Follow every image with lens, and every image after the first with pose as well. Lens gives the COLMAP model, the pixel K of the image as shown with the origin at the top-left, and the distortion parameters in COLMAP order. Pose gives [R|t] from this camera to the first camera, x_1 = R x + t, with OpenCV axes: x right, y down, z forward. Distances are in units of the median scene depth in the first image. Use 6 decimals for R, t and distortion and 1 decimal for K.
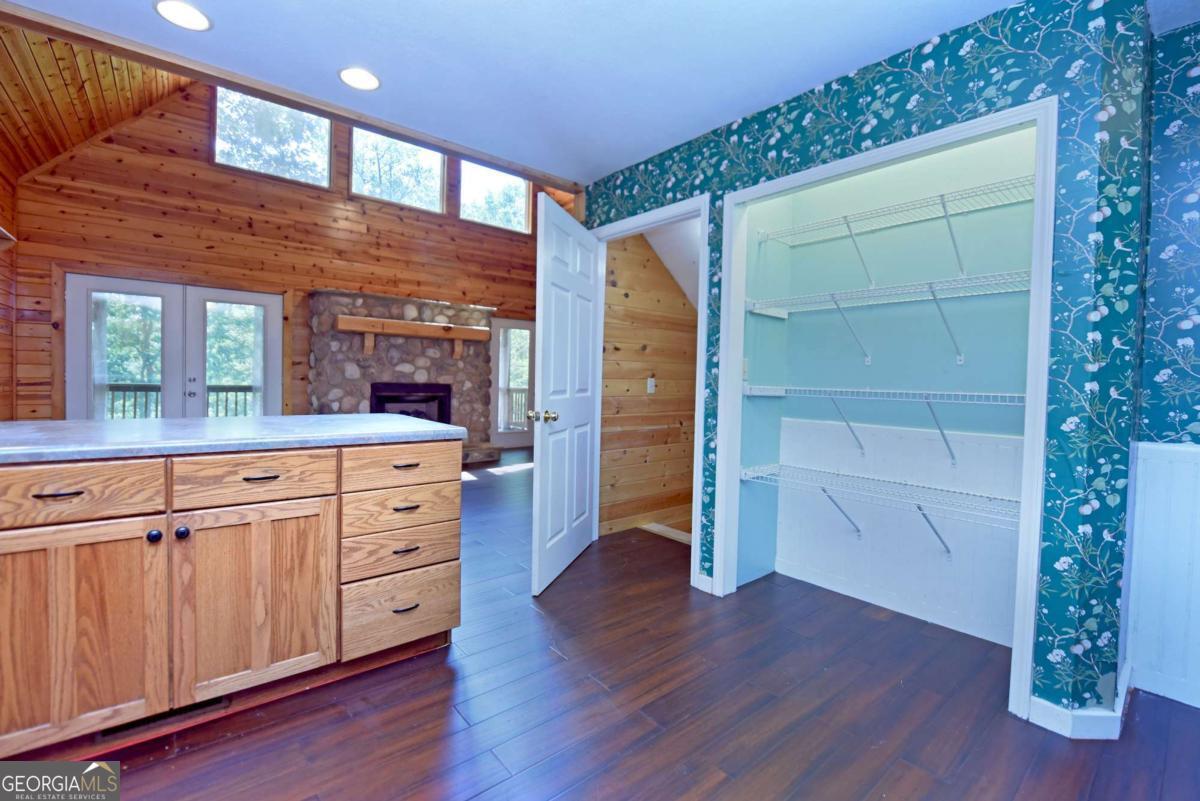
lens RADIAL K [[517.7, 0, 611.1], [0, 517.7, 396.8], [0, 0, 1]] dist [-0.016096, -0.000614]
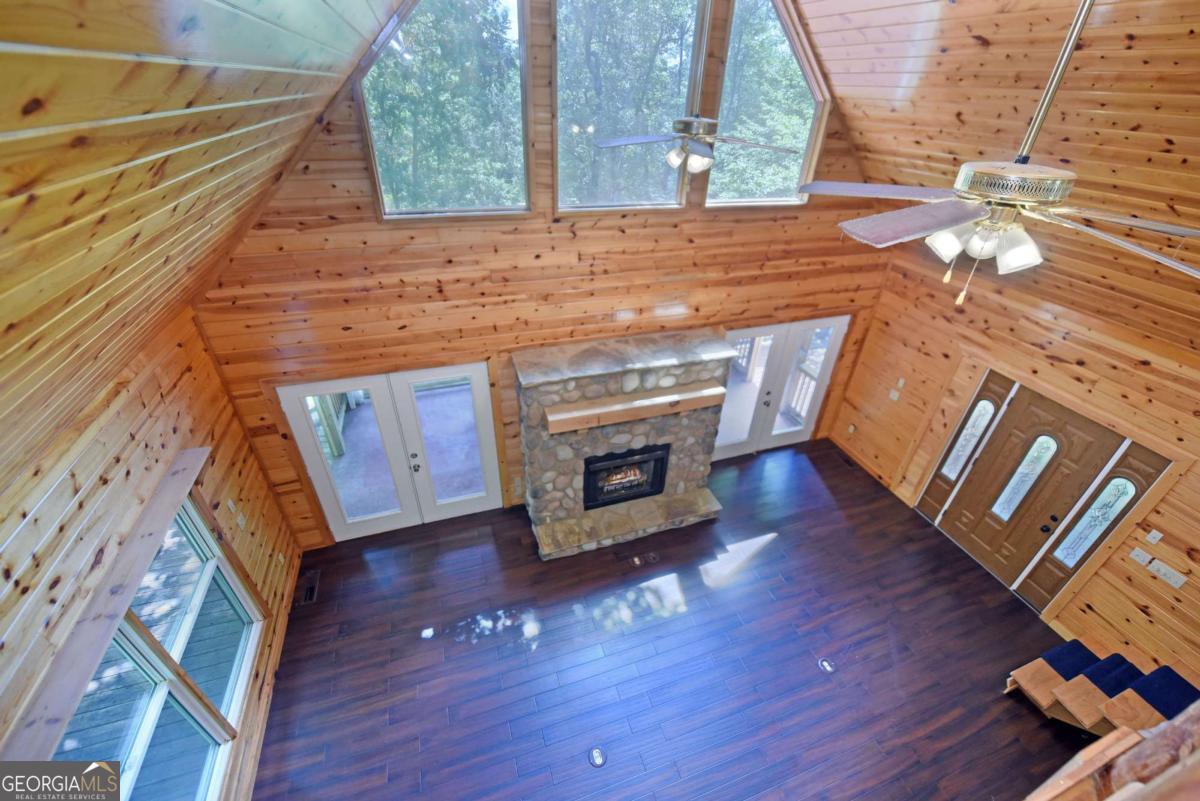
lens RADIAL K [[479.0, 0, 613.2], [0, 479.0, 394.3], [0, 0, 1]] dist [-0.015931, -0.001728]
pose [[0.933138, 0.207226, -0.293787, -0.202550], [-0.031033, 0.860545, 0.508428, -0.529904], [0.358176, -0.465316, 0.809438, 0.407436]]
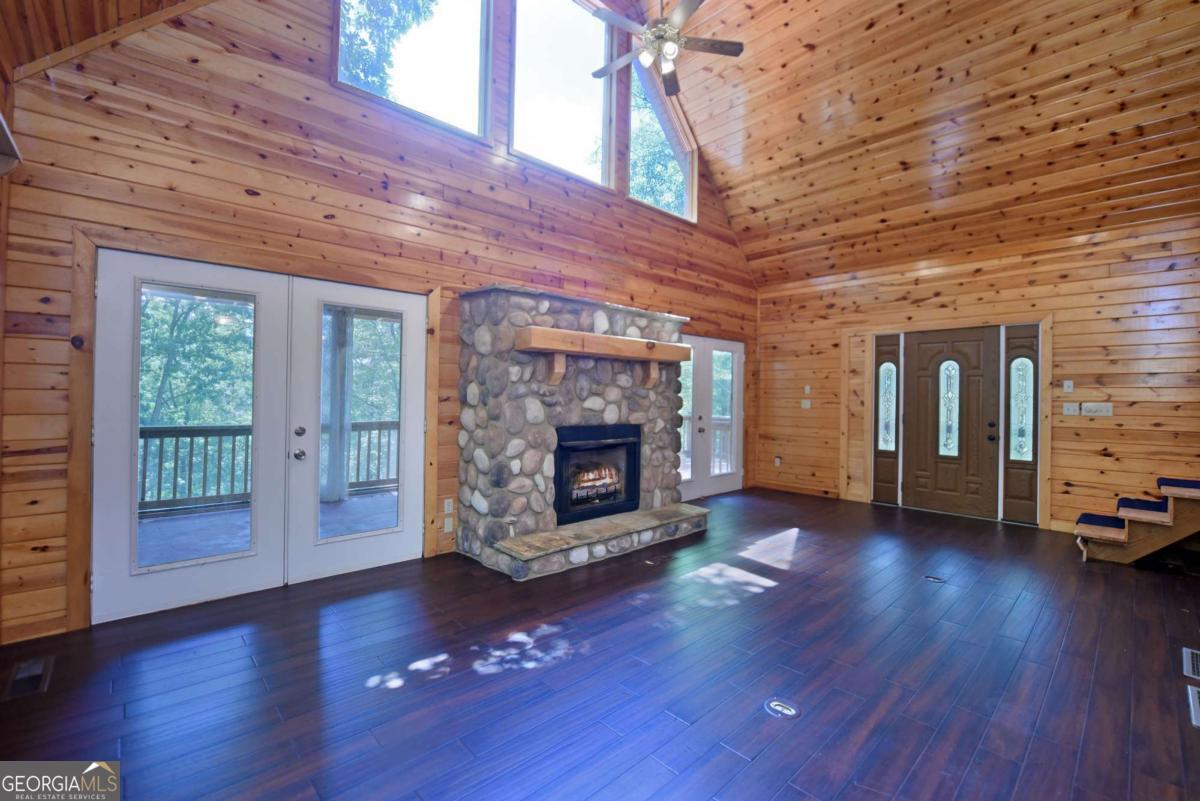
lens RADIAL K [[505.6, 0, 608.0], [0, 505.6, 396.5], [0, 0, 1]] dist [-0.016194, -0.001156]
pose [[0.998759, -0.011139, 0.048533, -0.425709], [0.012687, 0.999416, -0.031722, -0.044925], [-0.048151, 0.032298, 0.998318, 0.341061]]
